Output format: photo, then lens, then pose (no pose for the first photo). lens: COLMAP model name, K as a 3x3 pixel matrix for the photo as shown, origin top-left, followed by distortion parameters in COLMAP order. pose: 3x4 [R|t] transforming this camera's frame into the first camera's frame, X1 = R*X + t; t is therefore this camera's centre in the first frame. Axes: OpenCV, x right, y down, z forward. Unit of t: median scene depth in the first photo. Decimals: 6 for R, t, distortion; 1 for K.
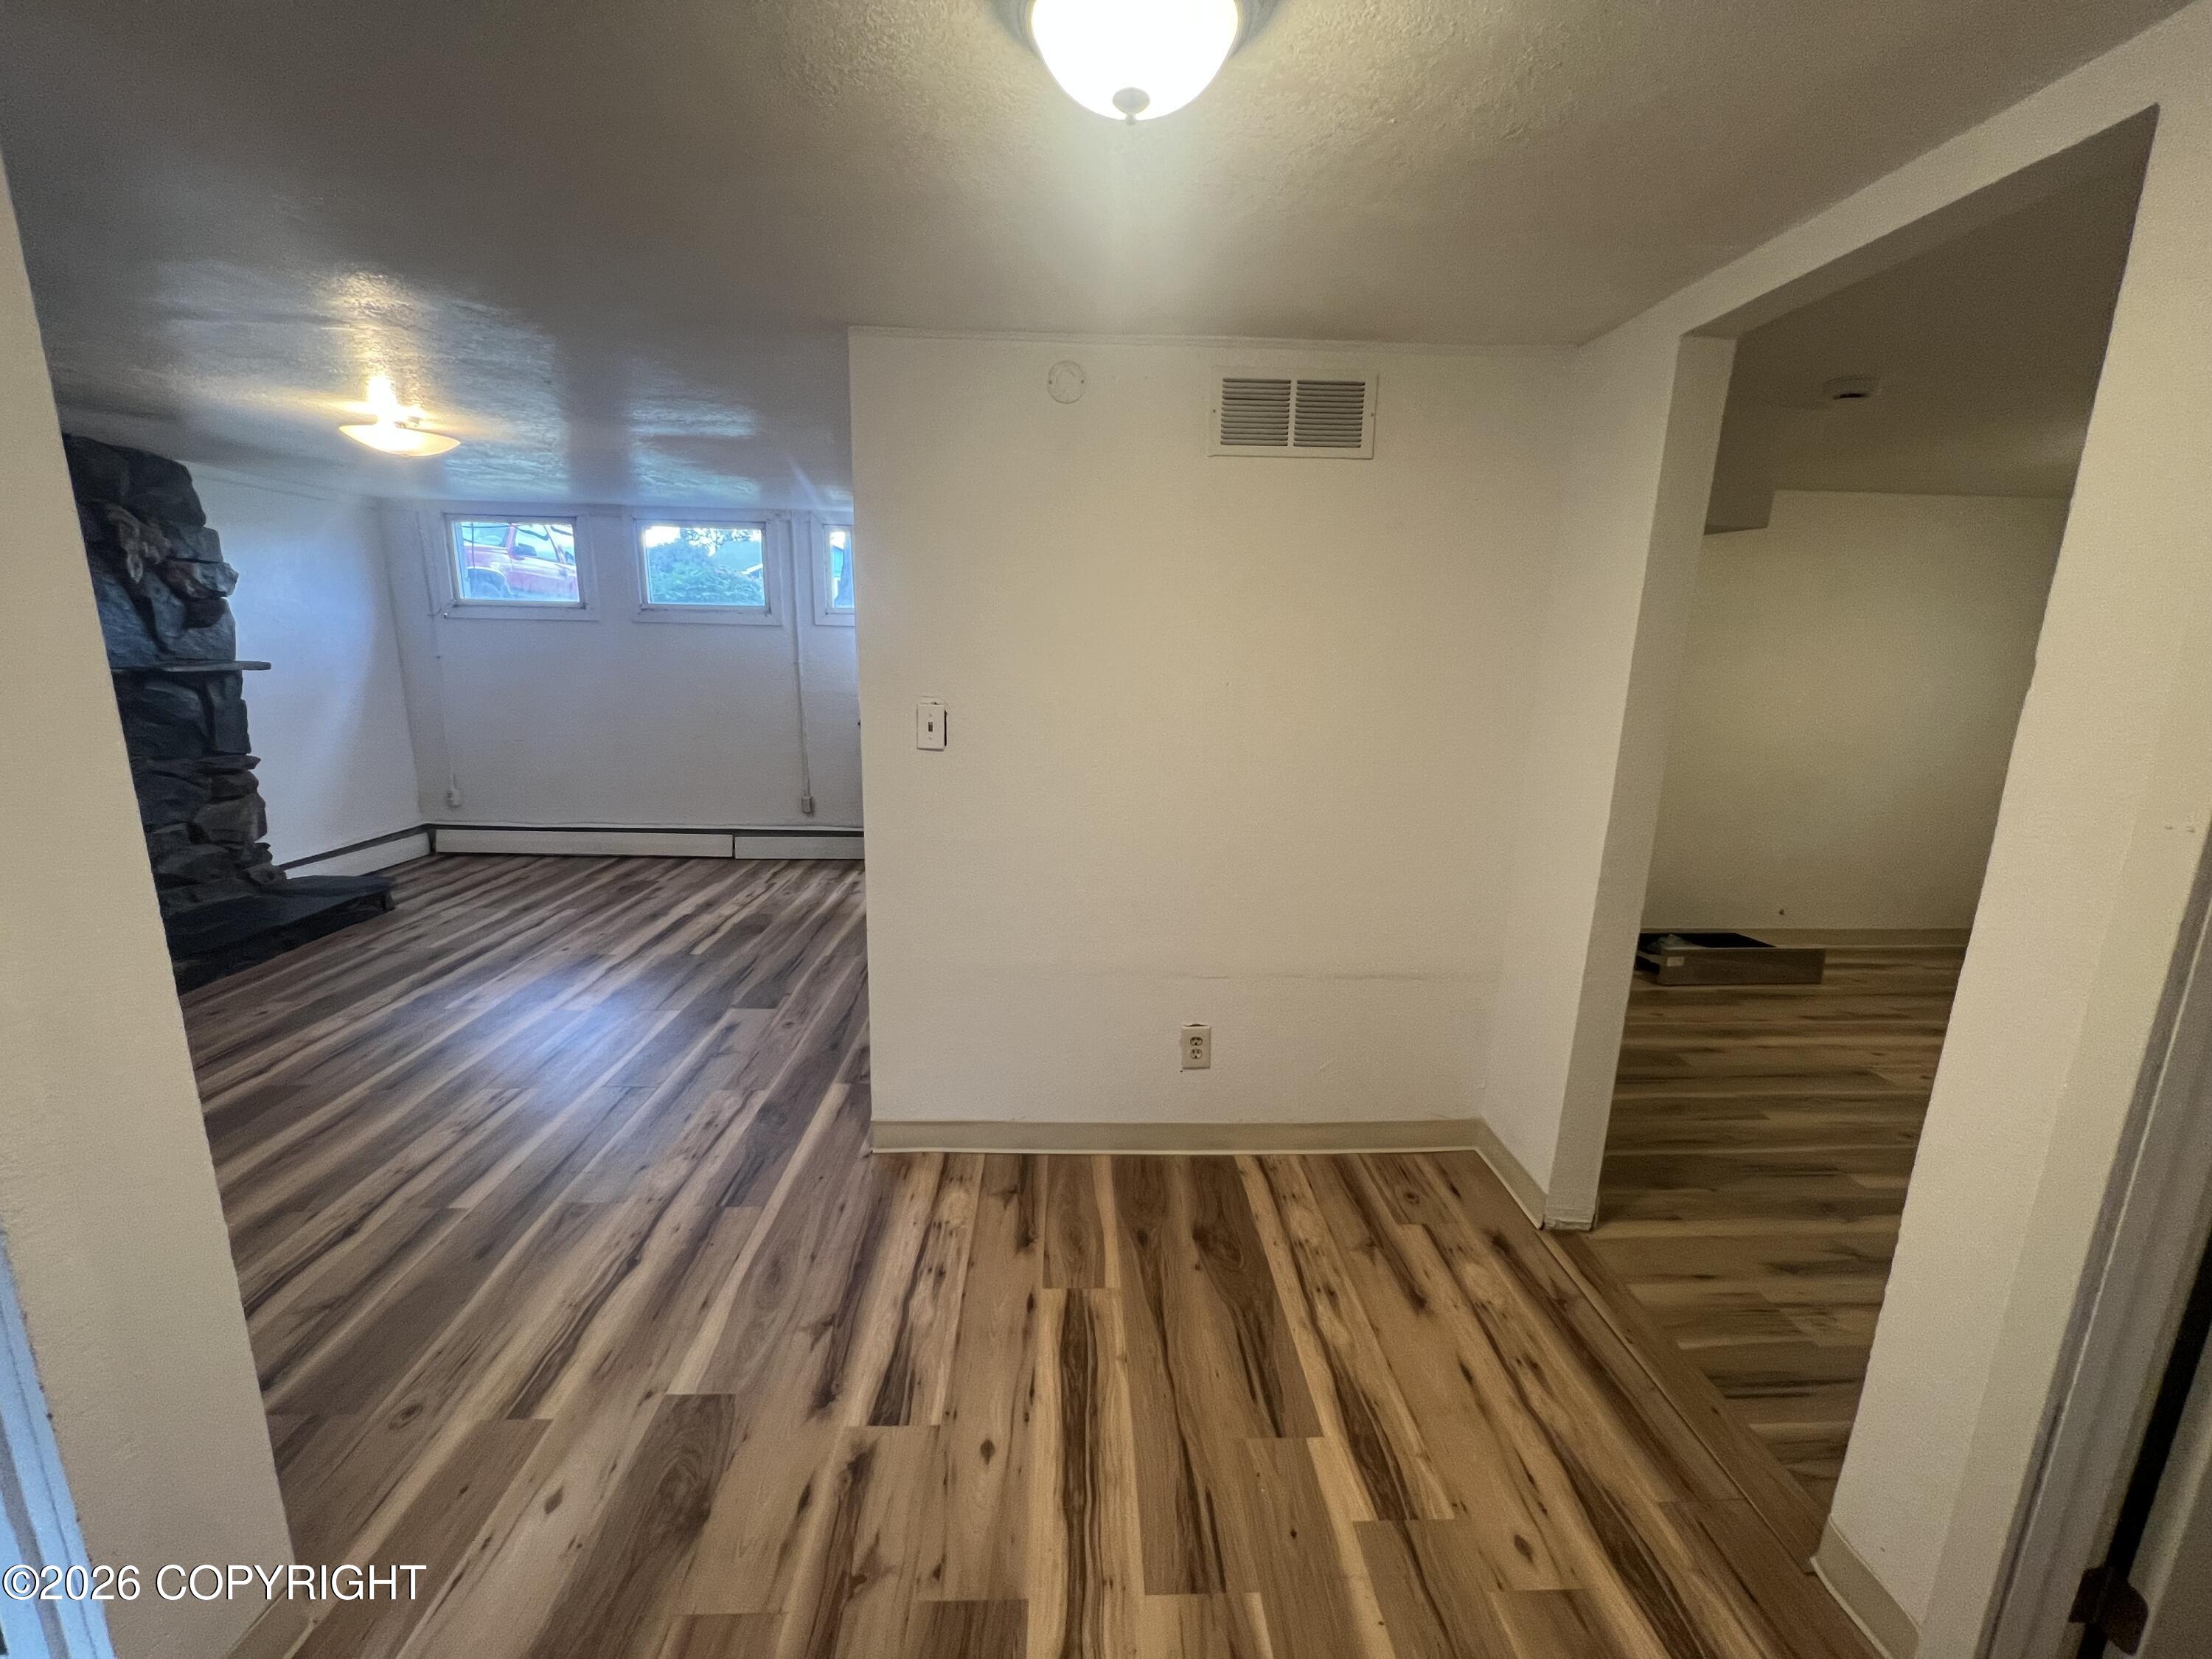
lens RADIAL K [[881.0, 0, 1105.4], [0, 881.0, 832.5], [0, 0, 1]] dist [-0.000375, -0.000034]
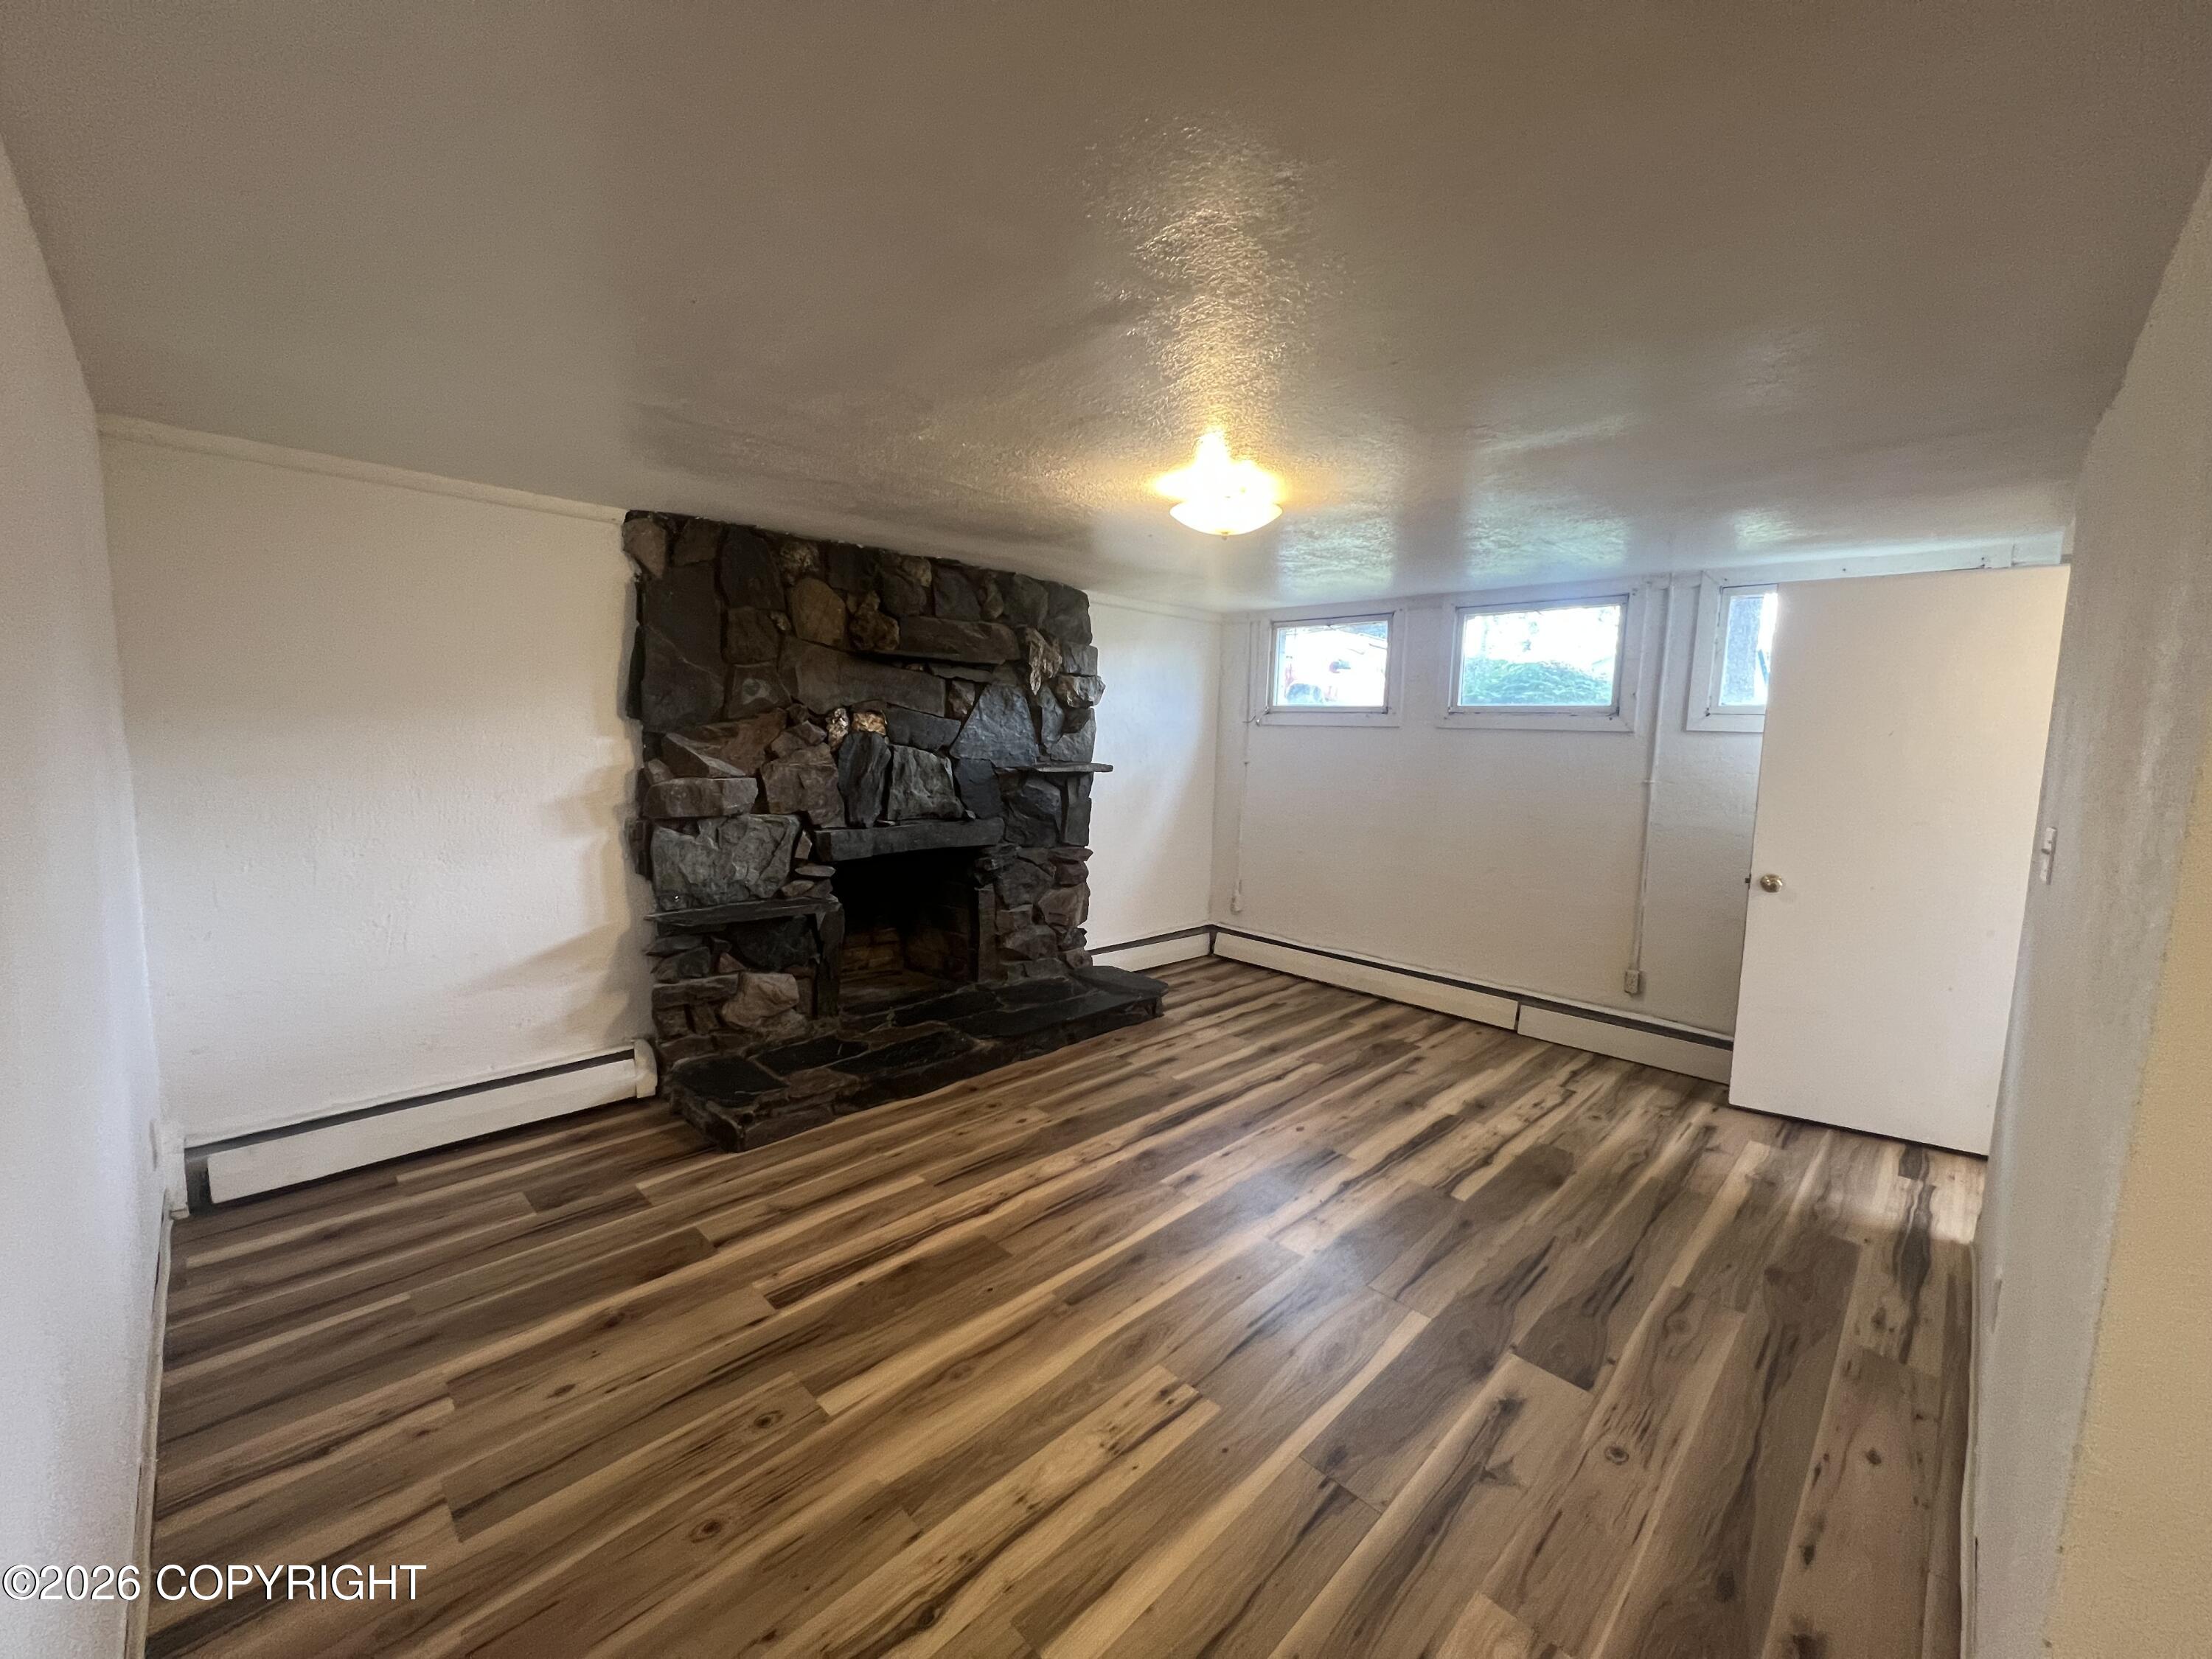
lens RADIAL K [[881.0, 0, 1105.4], [0, 881.0, 832.5], [0, 0, 1]] dist [-0.000375, -0.000034]
pose [[0.679076, 0.082166, -0.729455, -0.174278], [-0.169367, 0.984442, -0.046782, -0.064033], [0.714262, 0.155314, 0.682427, 0.289763]]
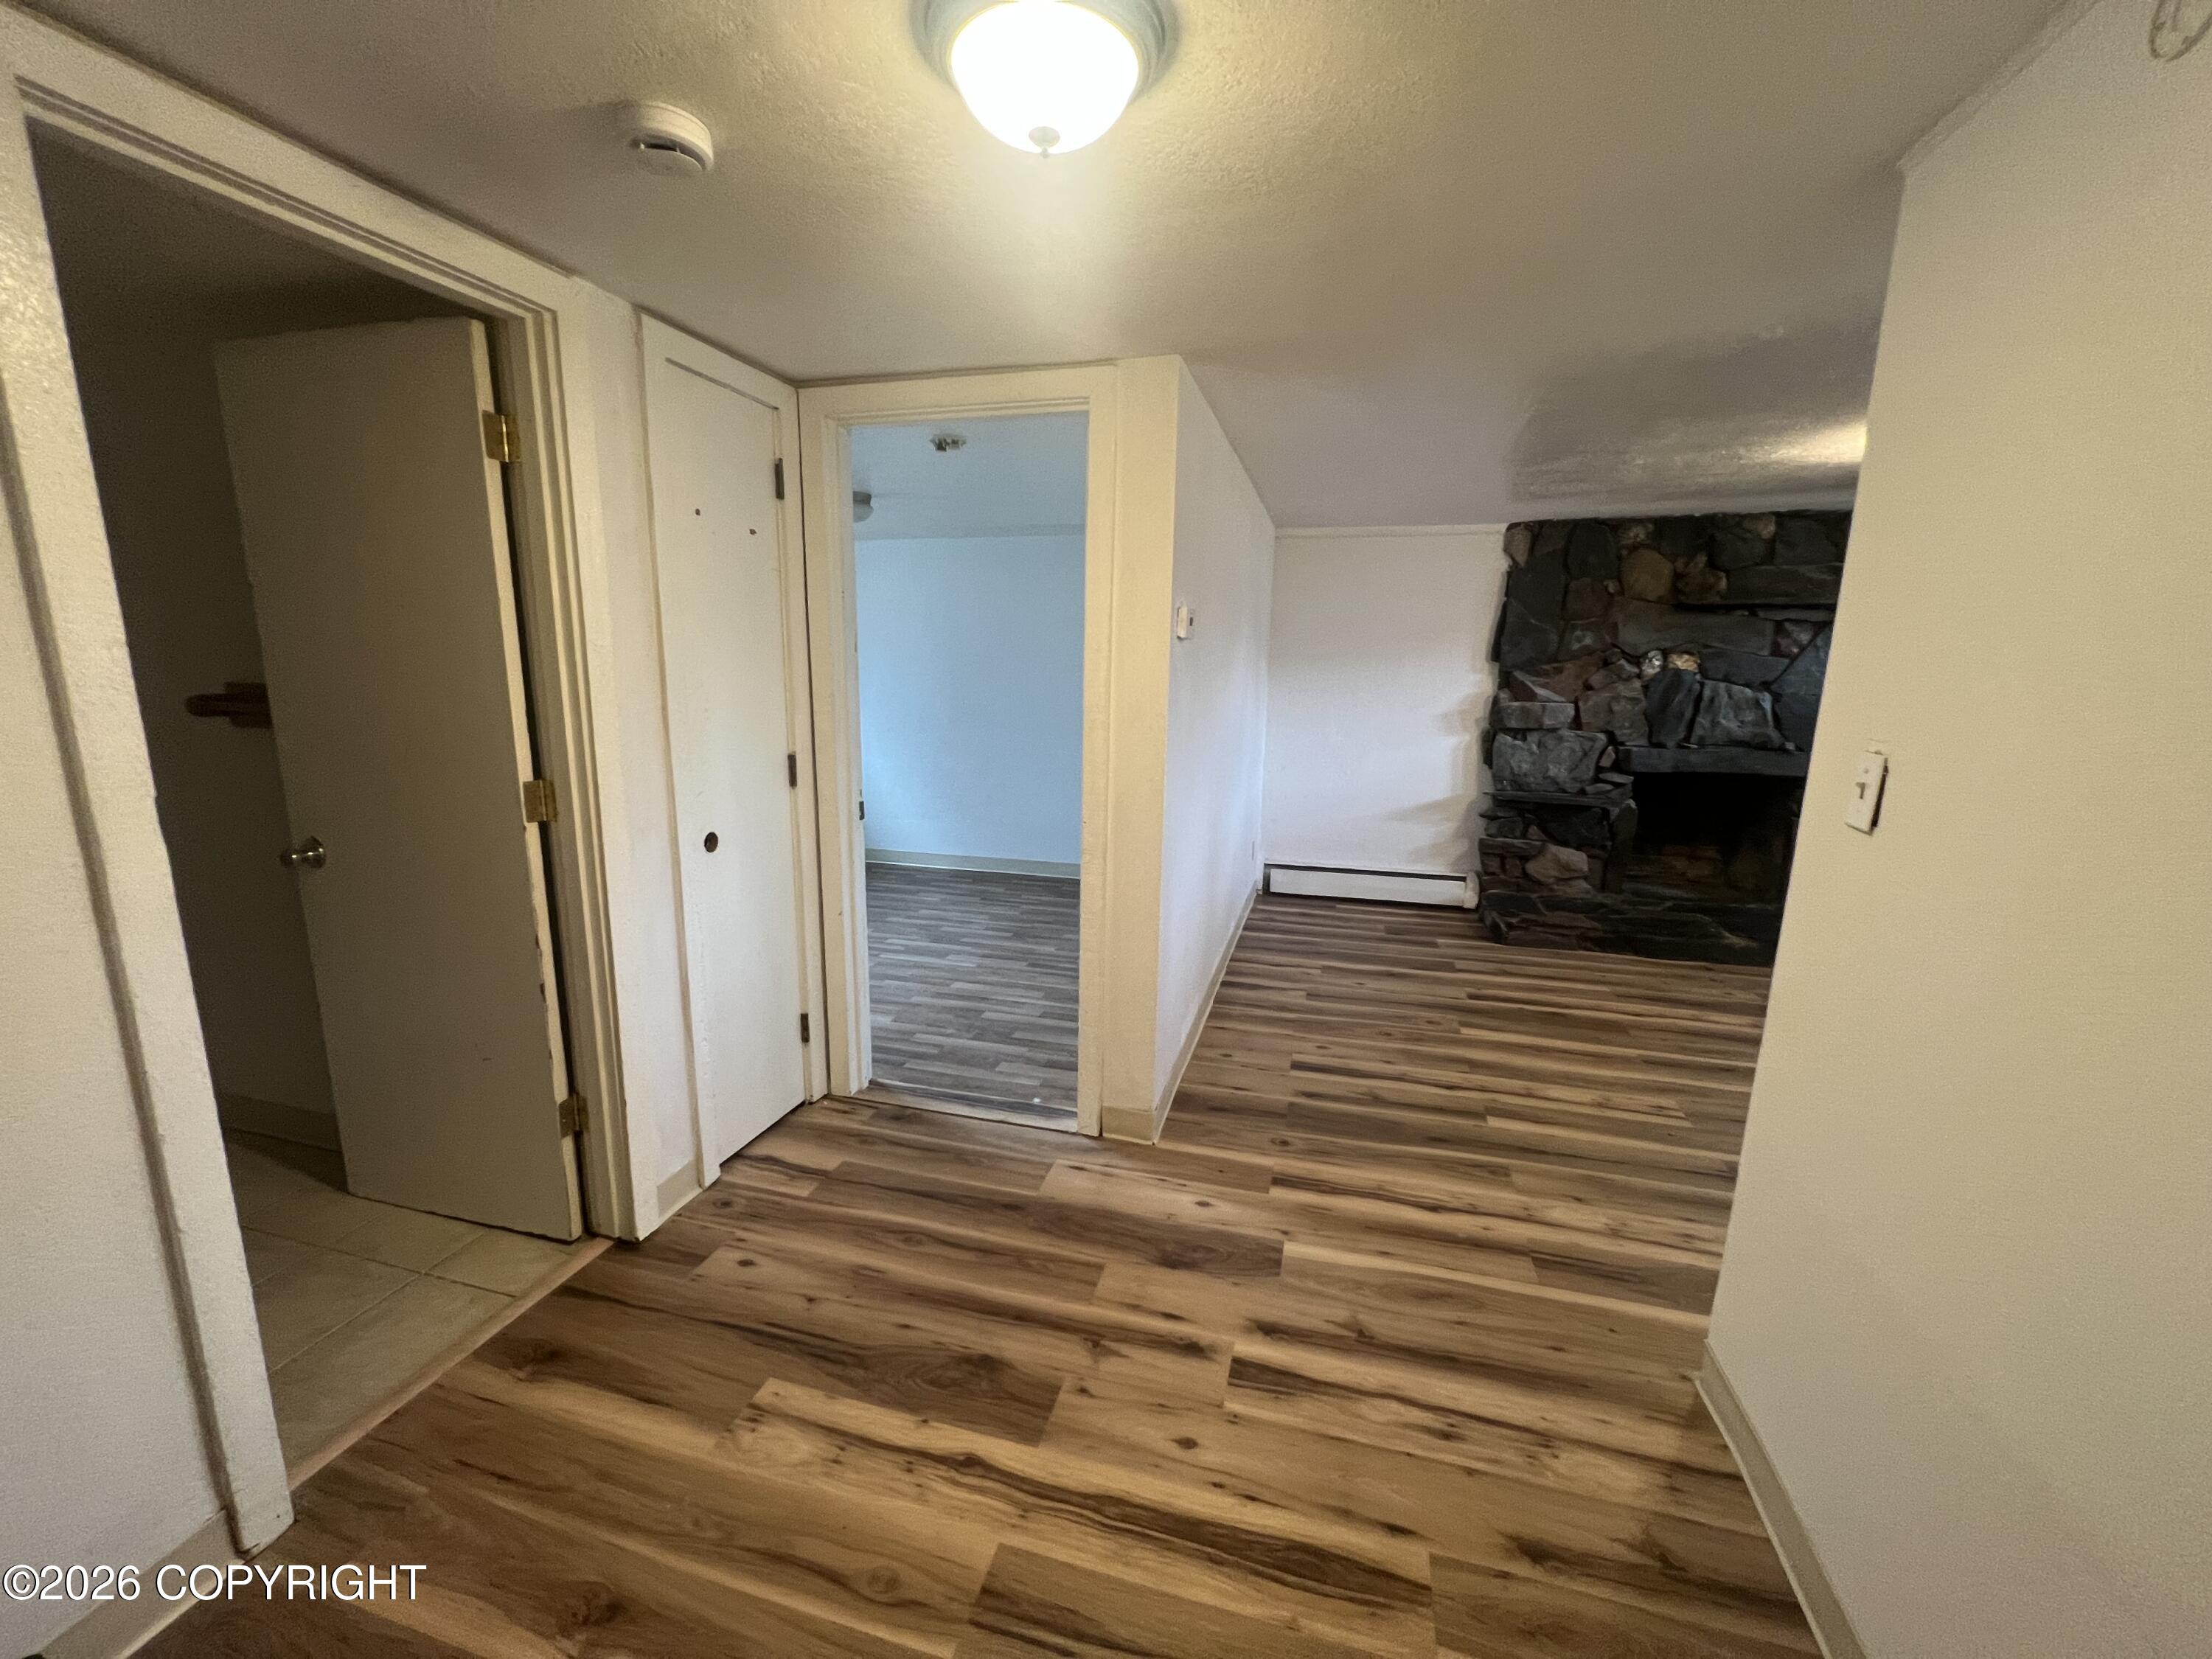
lens RADIAL K [[881.0, 0, 1105.4], [0, 881.0, 832.5], [0, 0, 1]] dist [-0.000375, -0.000034]
pose [[-0.305668, 0.154792, -0.939471, 0.289445], [-0.221798, 0.947976, 0.228358, -0.065210], [0.925944, 0.278174, -0.255433, 0.389710]]
